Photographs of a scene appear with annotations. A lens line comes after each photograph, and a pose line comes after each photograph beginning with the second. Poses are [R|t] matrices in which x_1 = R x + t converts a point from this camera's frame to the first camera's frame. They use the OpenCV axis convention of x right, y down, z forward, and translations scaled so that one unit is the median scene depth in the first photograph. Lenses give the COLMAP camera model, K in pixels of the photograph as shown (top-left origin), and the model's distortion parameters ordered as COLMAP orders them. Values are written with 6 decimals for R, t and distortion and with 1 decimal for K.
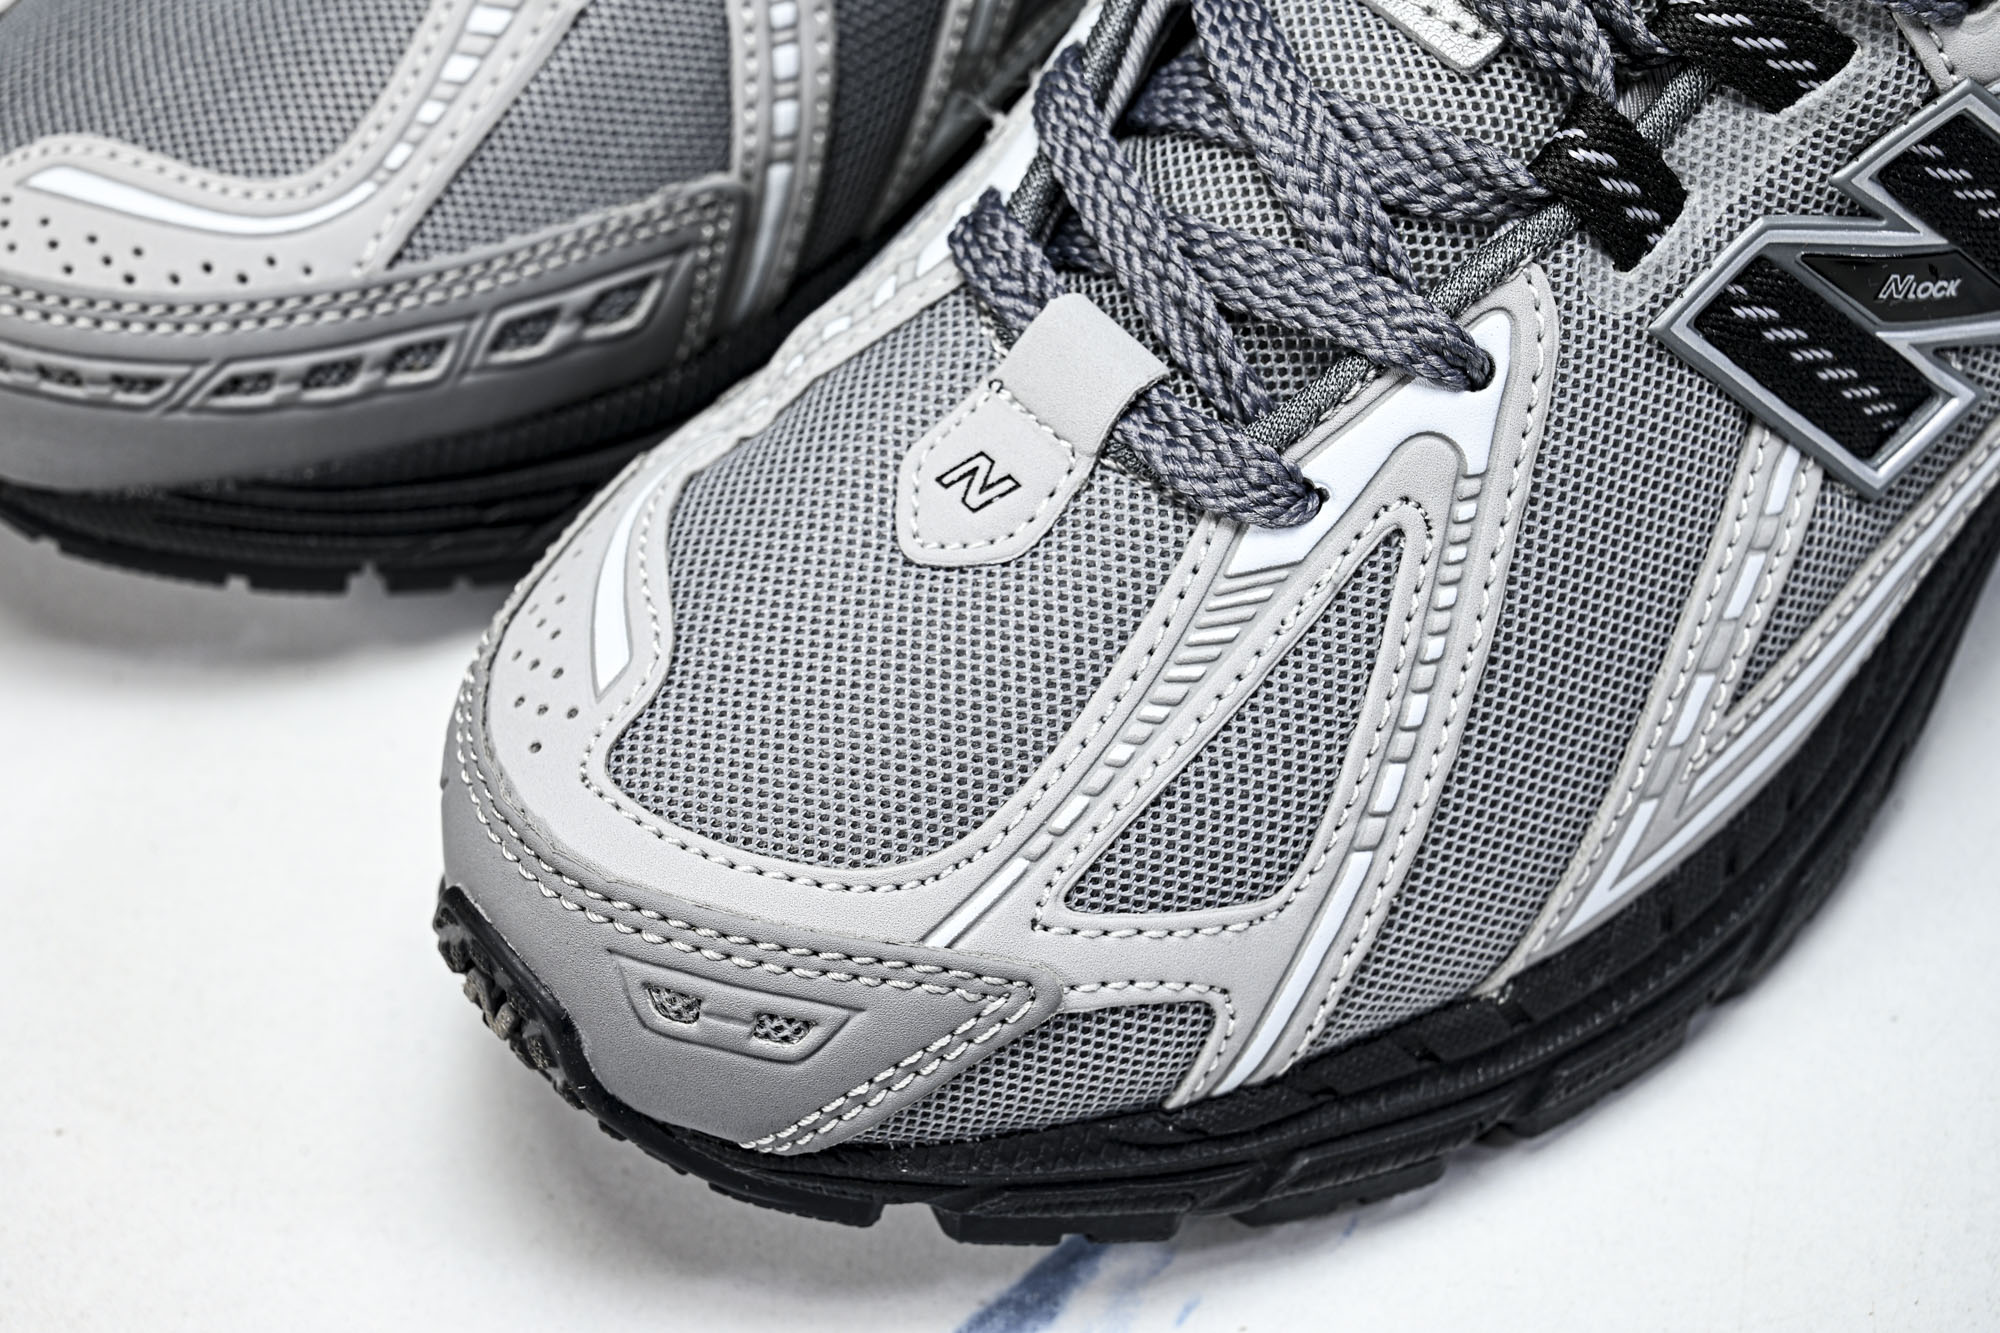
lens RADIAL K [[4025.8, 0, 942.7], [0, 4025.8, 680.0], [0, 0, 1]] dist [0.033505, 0.000000]
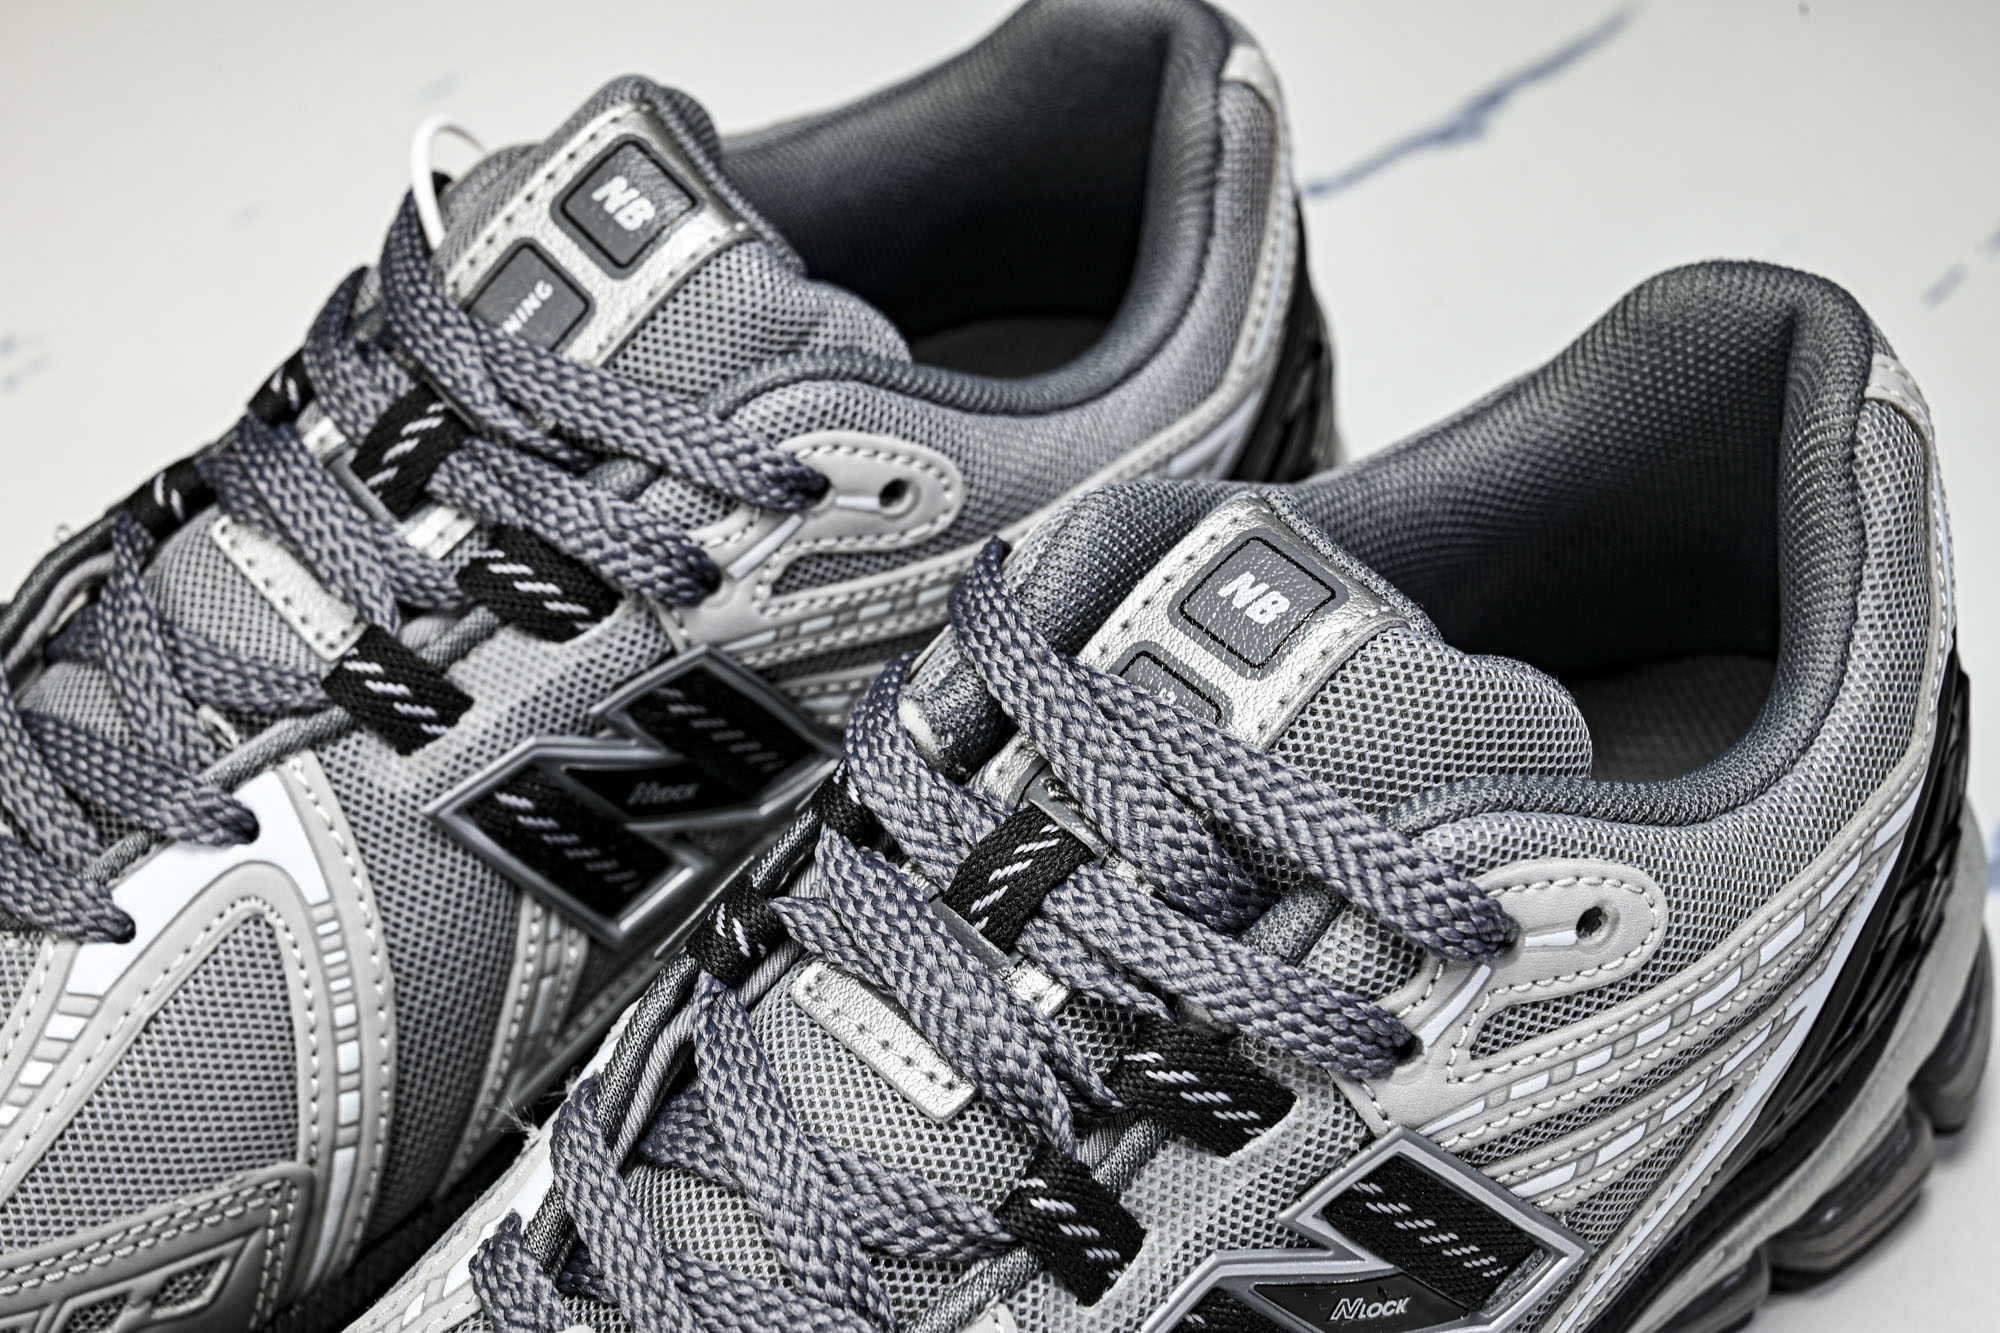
lens RADIAL K [[4025.8, 0, 926.2], [0, 4025.8, 718.7], [0, 0, 1]] dist [0.033505, 0.000000]
pose [[0.999223, -0.002510, 0.039334, 0.082452], [0.007938, 0.990336, -0.138464, -0.106277], [-0.038606, 0.138669, 0.989586, -0.085269]]
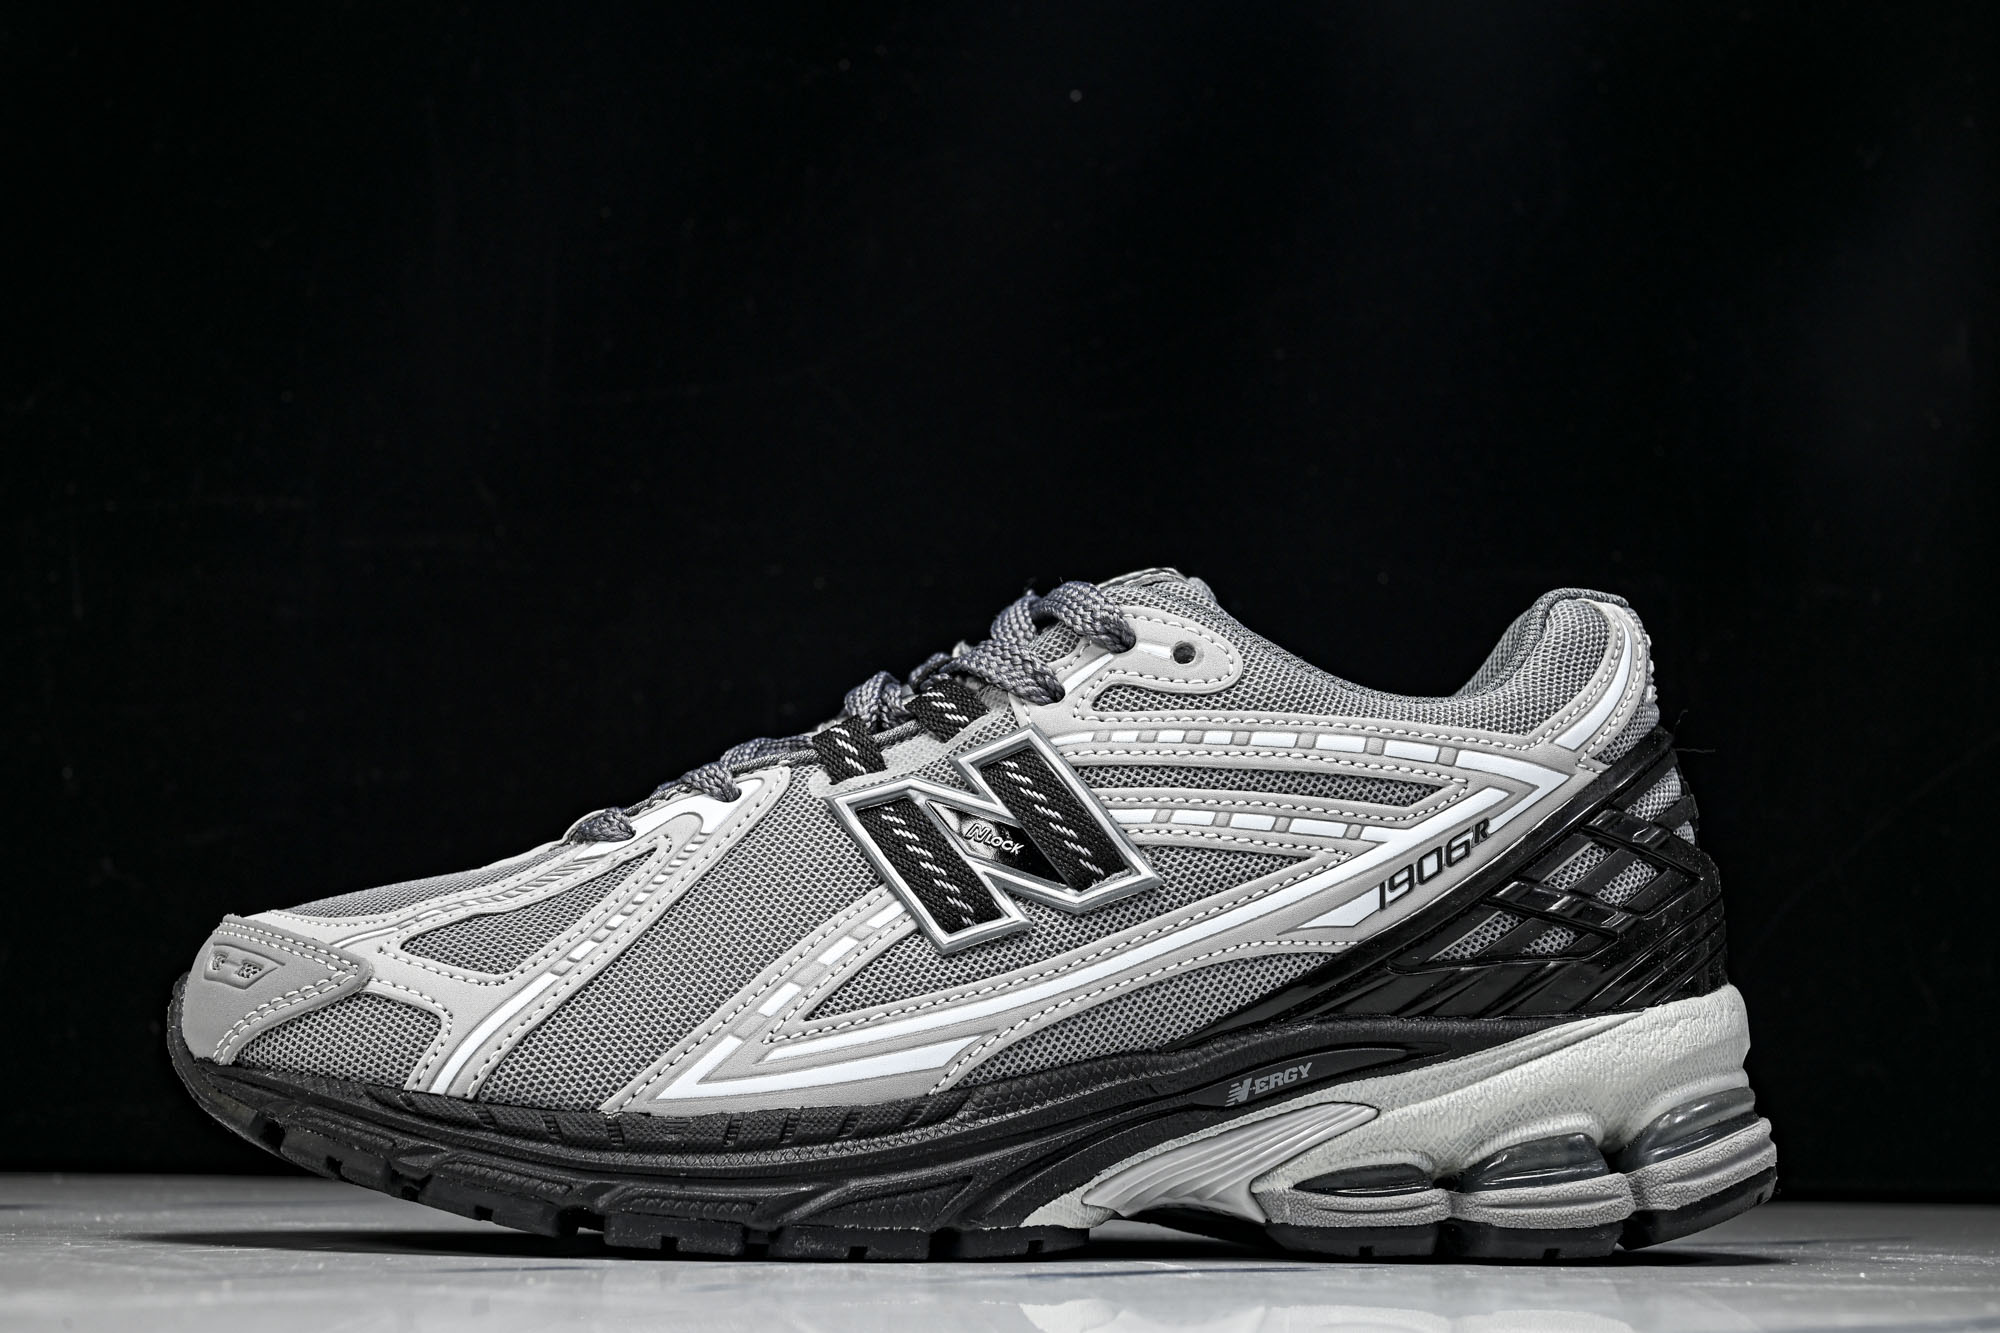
lens RADIAL K [[3401.7, 0, 964.2], [0, 3401.7, 666.3], [0, 0, 1]] dist [-0.015265, 0.000000]
pose [[0.796792, -0.020072, -0.603920, 1.142557], [-0.493590, 0.554898, -0.669669, 0.871365], [0.348556, 0.831676, 0.432230, 0.293110]]
